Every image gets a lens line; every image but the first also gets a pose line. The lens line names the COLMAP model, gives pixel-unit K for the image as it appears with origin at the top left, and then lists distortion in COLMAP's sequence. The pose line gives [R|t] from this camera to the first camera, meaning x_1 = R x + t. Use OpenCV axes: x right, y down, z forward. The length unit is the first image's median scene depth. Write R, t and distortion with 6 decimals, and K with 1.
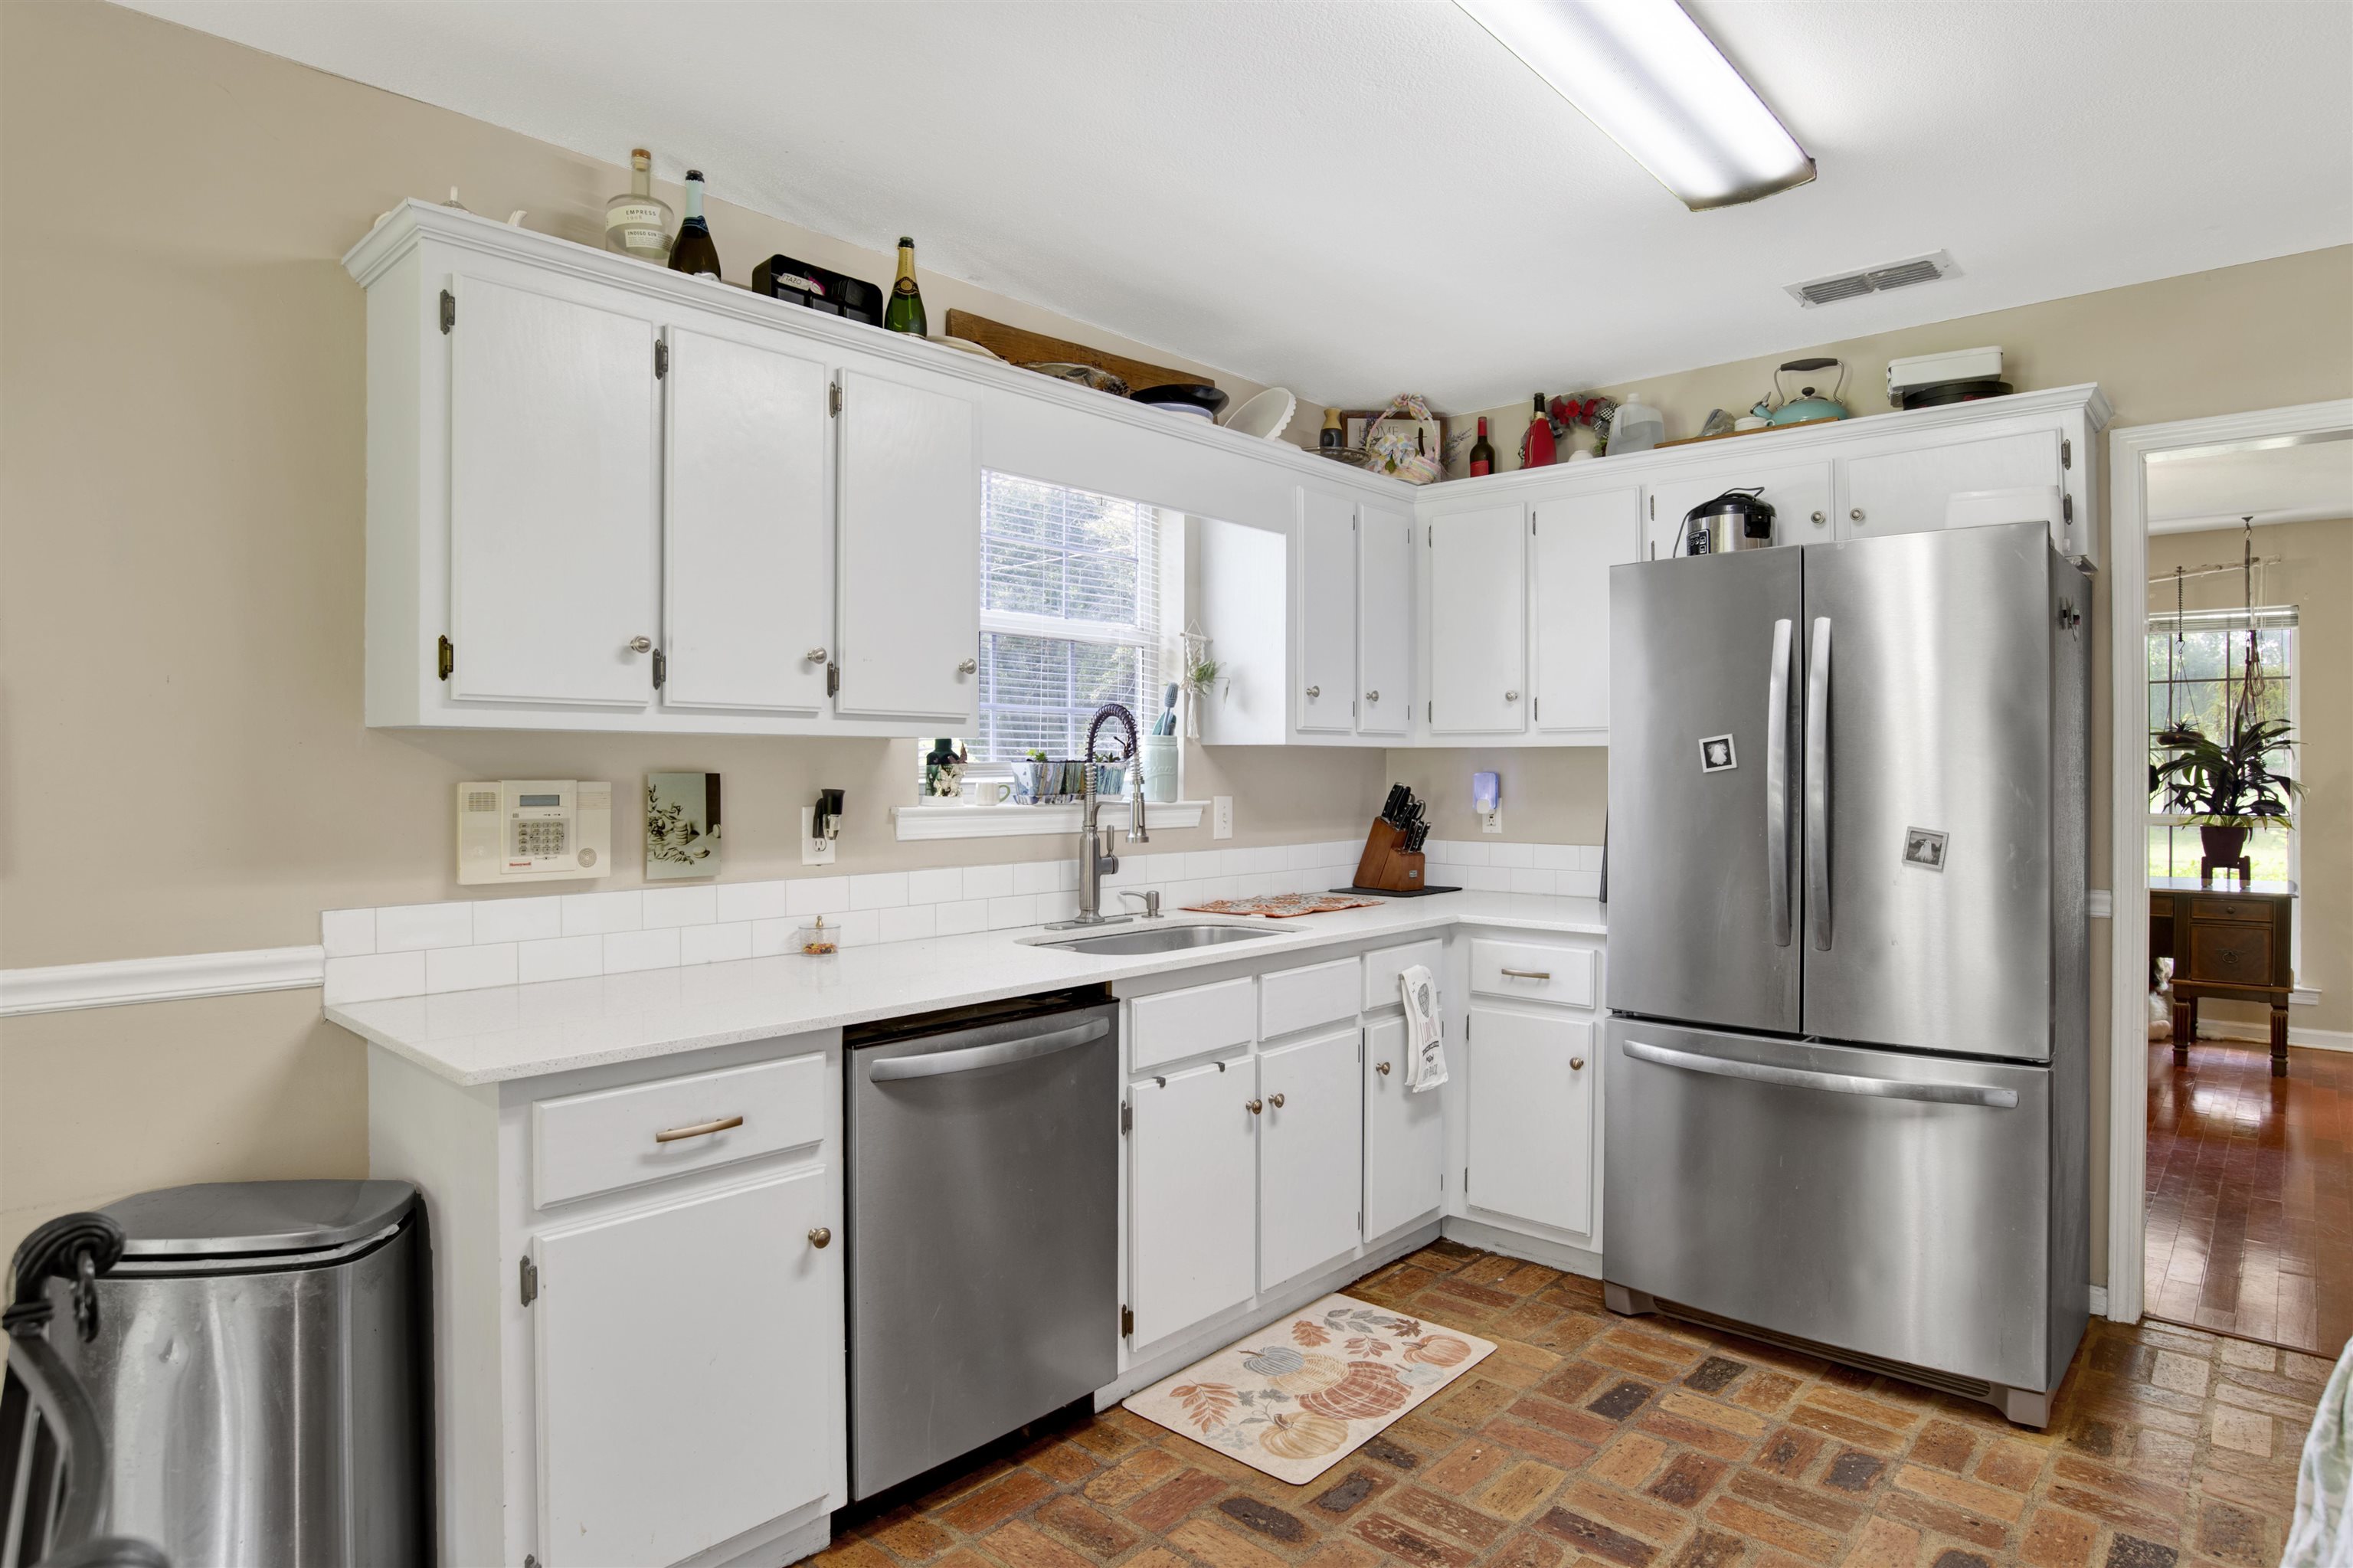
lens RADIAL K [[1252.1, 0, 1180.6], [0, 1252.1, 762.8], [0, 0, 1]] dist [-0.048845, 0.012660]
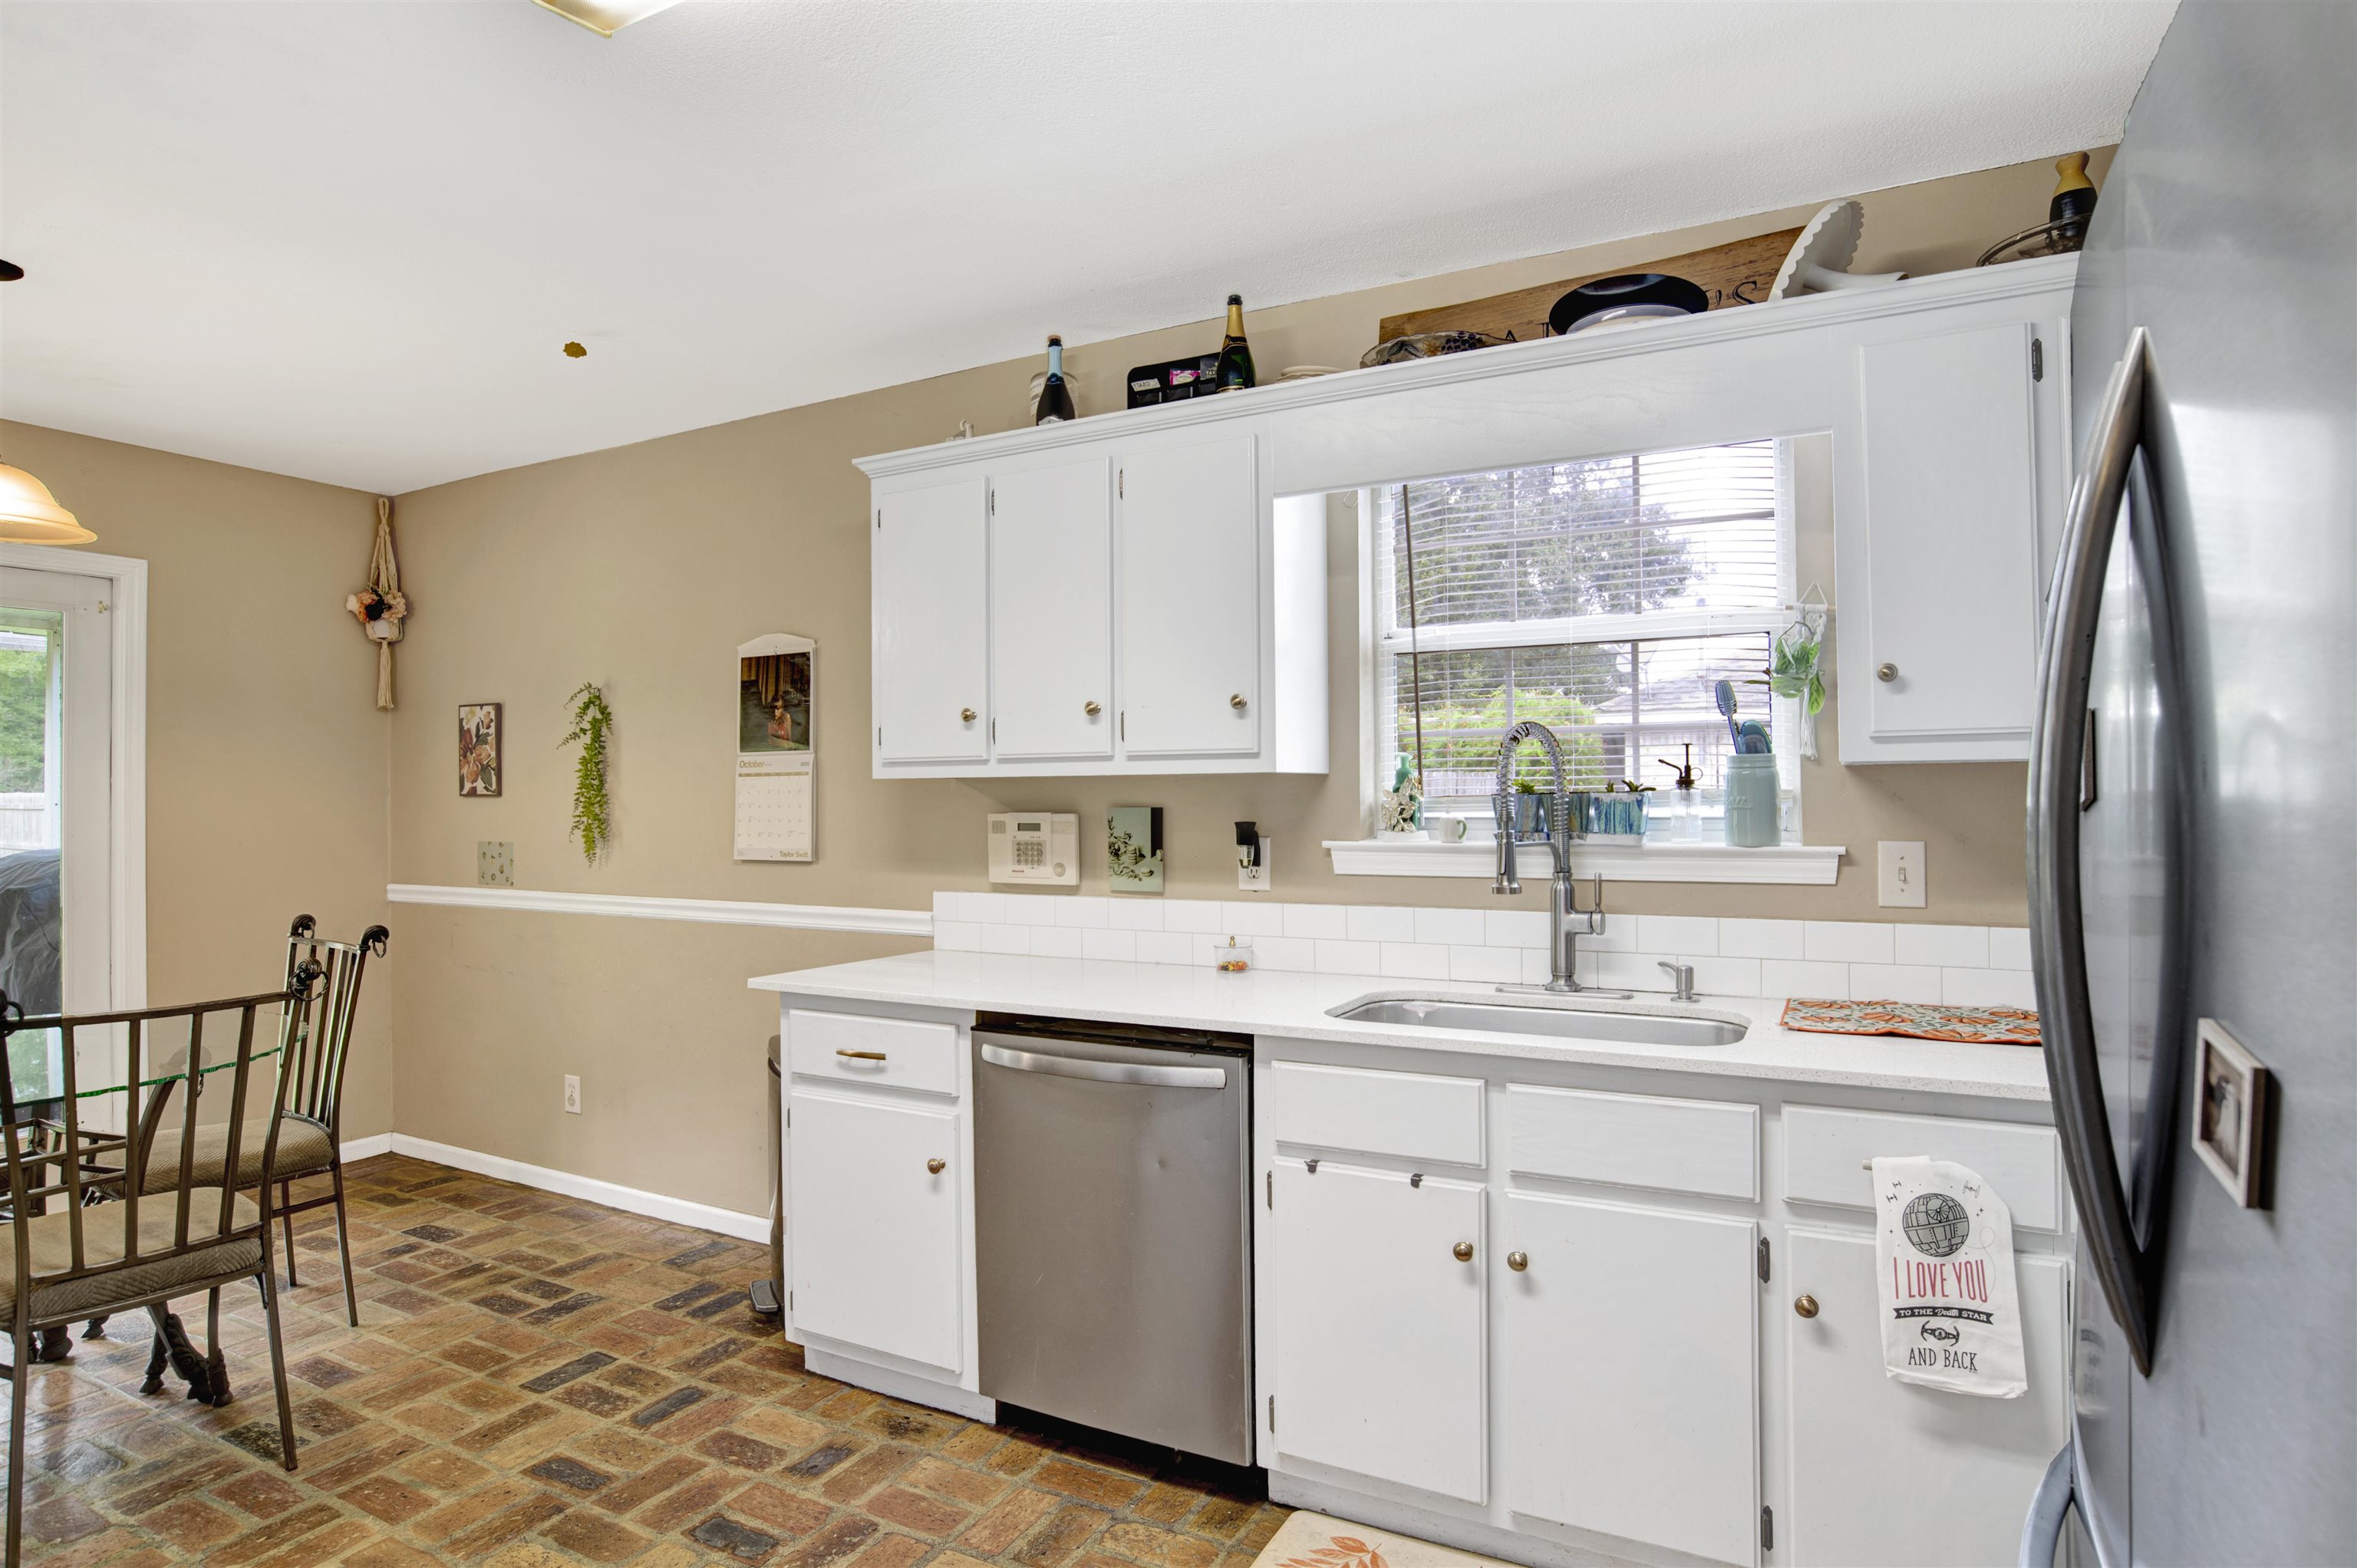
lens RADIAL K [[1254.0, 0, 1192.0], [0, 1254.0, 786.6], [0, 0, 1]] dist [-0.048845, 0.012660]
pose [[0.275514, -0.008539, -0.961259, 0.764912], [0.013666, 0.999894, -0.004965, -0.004942], [0.961200, -0.011769, 0.275602, 0.657042]]
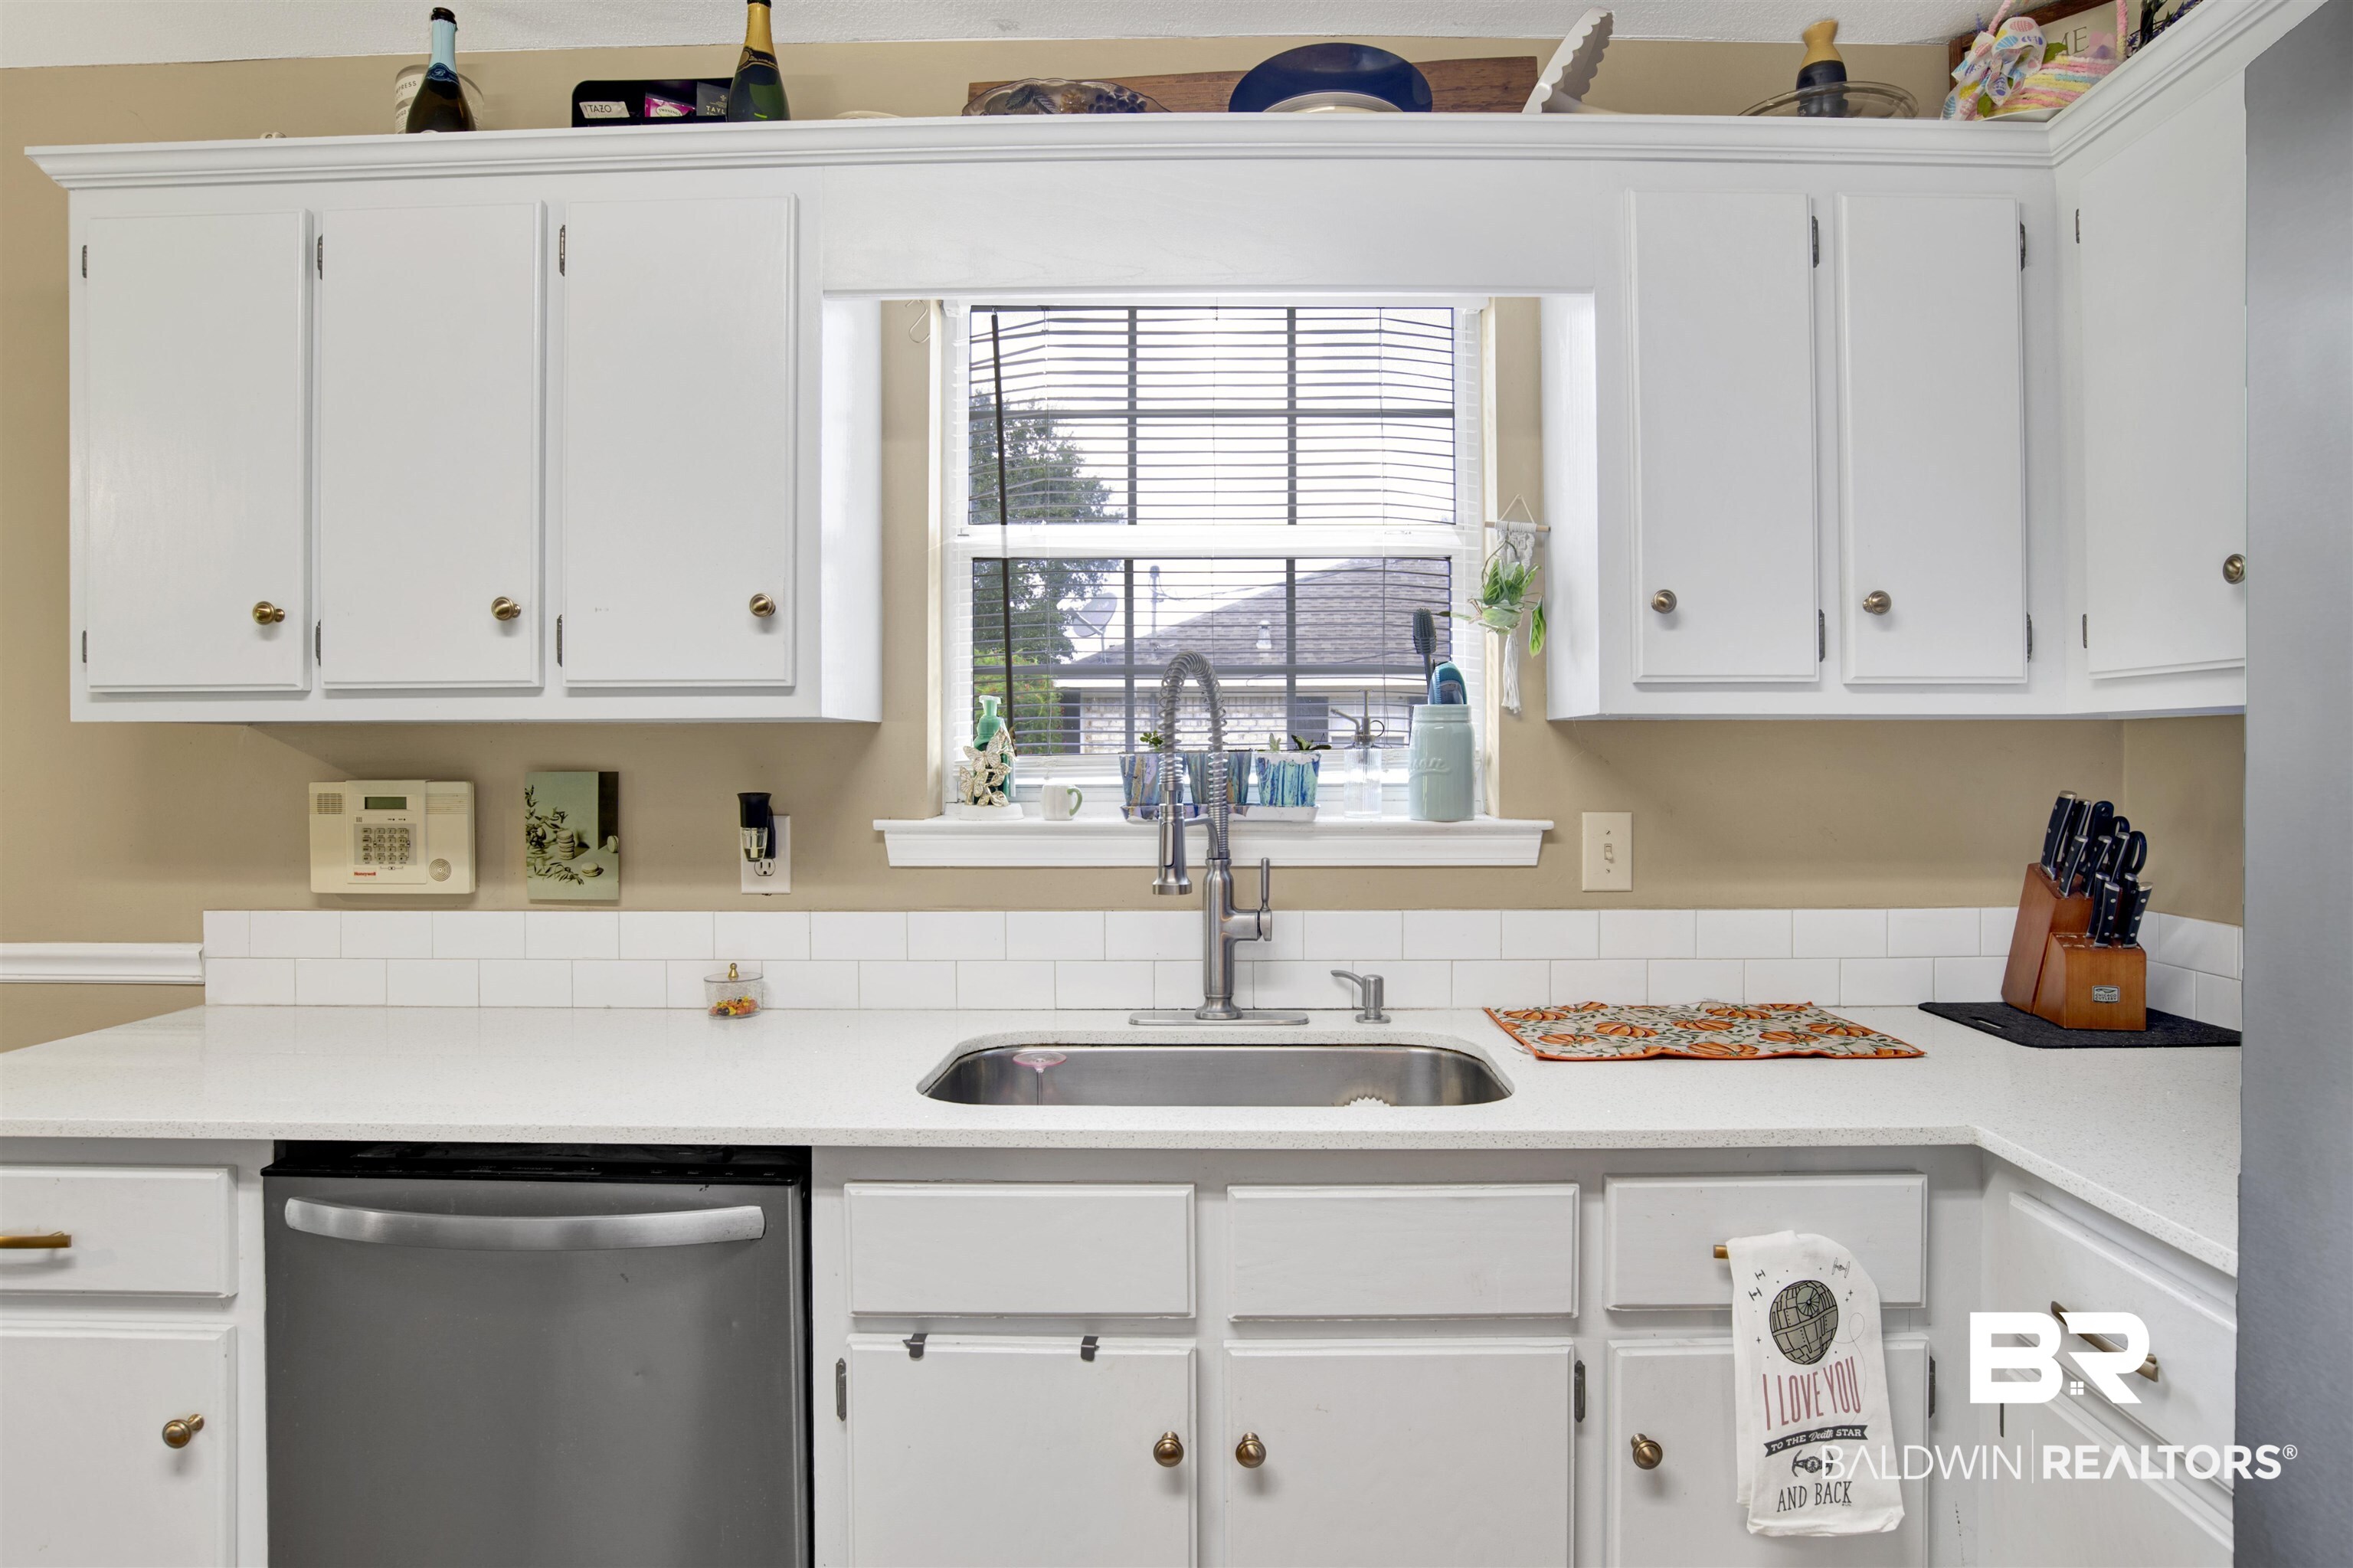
lens RADIAL K [[1252.1, 0, 1207.1], [0, 1252.1, 767.8], [0, 0, 1]] dist [-0.048845, 0.012660]
pose [[0.671570, 0.000378, -0.740941, 0.444904], [0.007454, 0.999946, 0.007267, 0.002882], [0.740903, -0.010403, 0.671531, 0.708555]]
